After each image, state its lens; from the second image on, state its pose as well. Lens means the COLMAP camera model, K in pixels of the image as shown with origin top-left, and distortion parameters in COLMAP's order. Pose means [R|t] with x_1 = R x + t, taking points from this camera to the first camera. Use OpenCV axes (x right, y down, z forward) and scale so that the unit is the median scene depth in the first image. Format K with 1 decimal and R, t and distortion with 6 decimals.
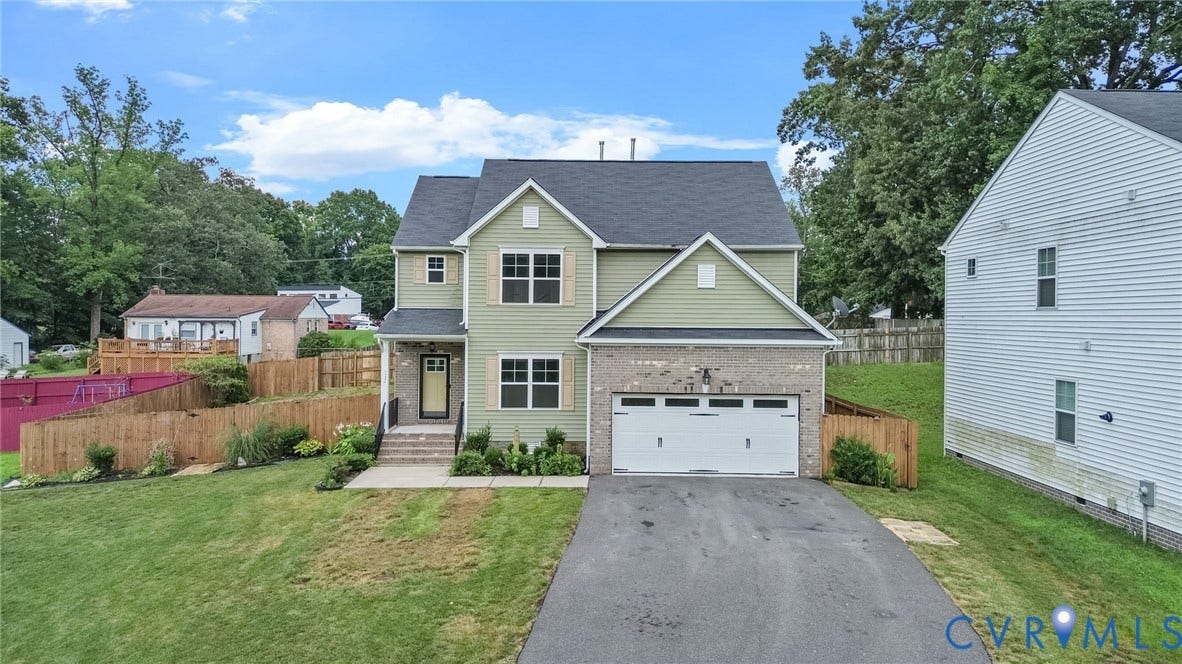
lens RADIAL K [[830.8, 0, 592.2], [0, 830.8, 327.1], [0, 0, 1]] dist [0.046868, 0.000406]
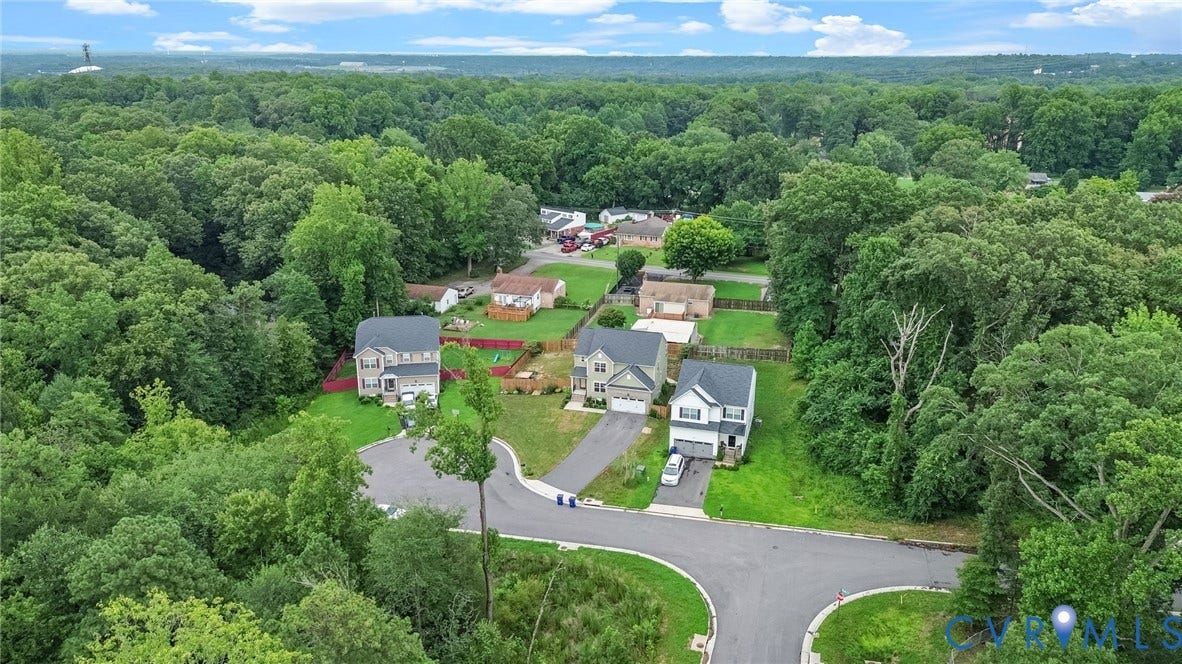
lens RADIAL K [[830.8, 0, 590.5], [0, 830.8, 333.1], [0, 0, 1]] dist [0.046868, 0.000406]
pose [[0.958238, 0.088812, -0.271832, 1.188774], [0.000044, 0.950508, 0.310700, -1.779176], [0.285972, -0.297736, 0.910809, -3.424285]]
